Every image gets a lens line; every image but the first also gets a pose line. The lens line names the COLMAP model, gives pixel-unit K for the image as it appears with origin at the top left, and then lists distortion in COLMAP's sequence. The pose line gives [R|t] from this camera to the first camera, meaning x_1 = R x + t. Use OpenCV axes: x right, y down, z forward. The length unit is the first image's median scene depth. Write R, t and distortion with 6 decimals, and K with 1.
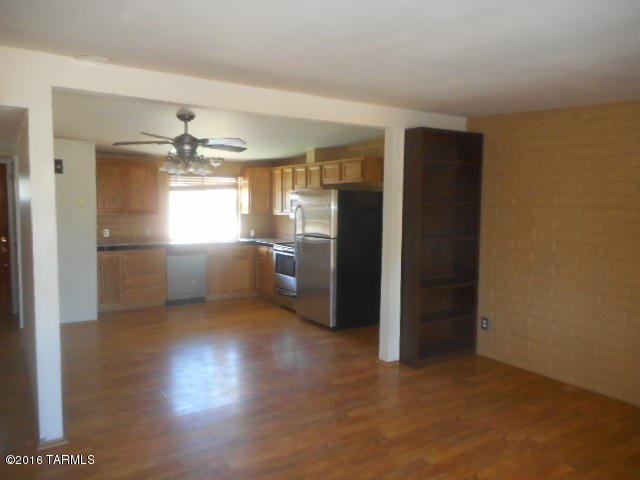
lens RADIAL K [[485.5, 0, 317.8], [0, 485.5, 239.7], [0, 0, 1]] dist [0.021292, -0.001280]
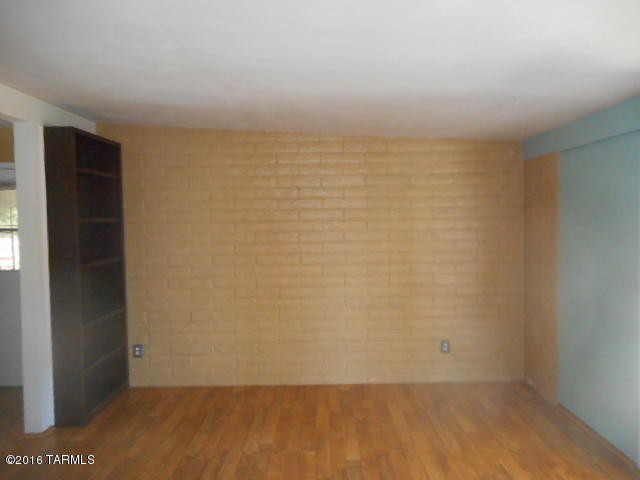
lens RADIAL K [[485.5, 0, 319.8], [0, 485.5, 242.2], [0, 0, 1]] dist [0.021292, -0.001280]
pose [[0.540626, -0.044698, 0.840075, -0.246091], [0.074329, 0.997220, 0.005225, -0.011066], [-0.837973, 0.059617, 0.542445, 0.220984]]
